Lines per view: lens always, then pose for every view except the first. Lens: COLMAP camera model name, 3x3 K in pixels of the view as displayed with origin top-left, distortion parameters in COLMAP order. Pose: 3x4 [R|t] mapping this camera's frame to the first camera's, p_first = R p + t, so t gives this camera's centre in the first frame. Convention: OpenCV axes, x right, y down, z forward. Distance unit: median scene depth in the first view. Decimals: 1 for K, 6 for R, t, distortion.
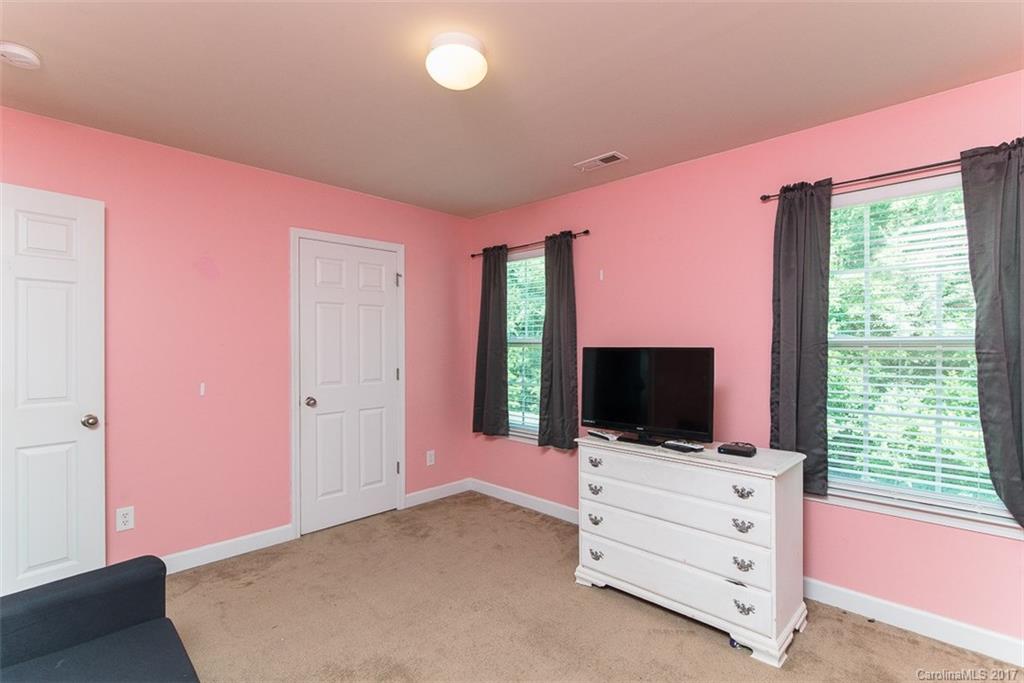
lens RADIAL K [[471.7, 0, 506.3], [0, 471.7, 345.1], [0, 0, 1]] dist [-0.000580, -0.003698]
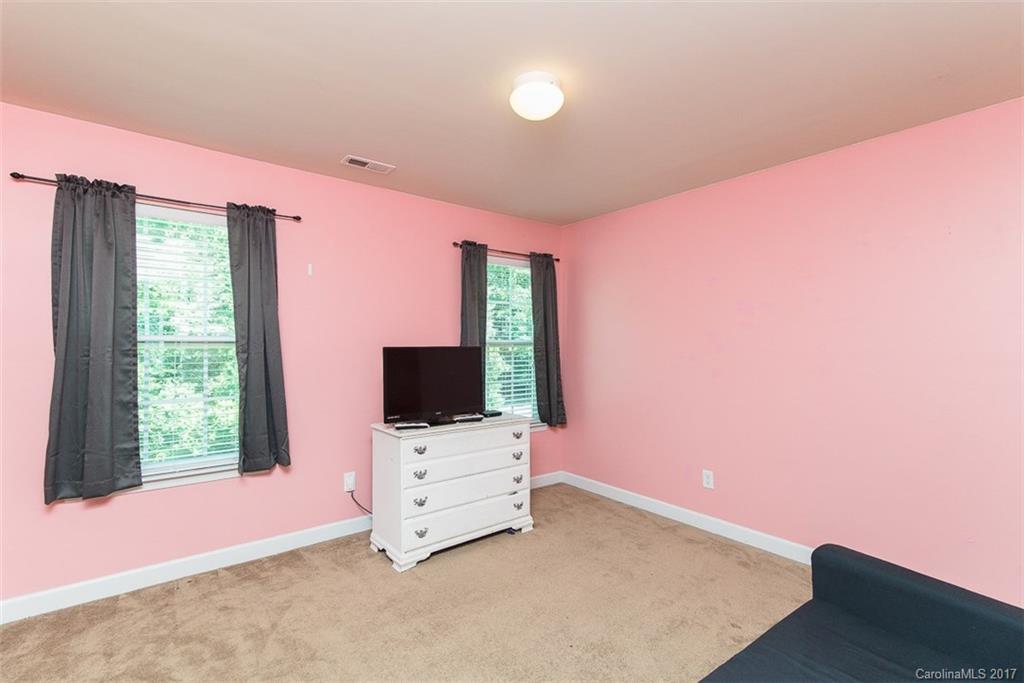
lens RADIAL K [[471.7, 0, 505.8], [0, 471.7, 342.9], [0, 0, 1]] dist [-0.000580, -0.003698]
pose [[0.131412, 0.000594, 0.991328, -0.881227], [0.000046, 1.000000, -0.000605, -0.003532], [-0.991328, 0.000125, 0.131412, 0.652426]]
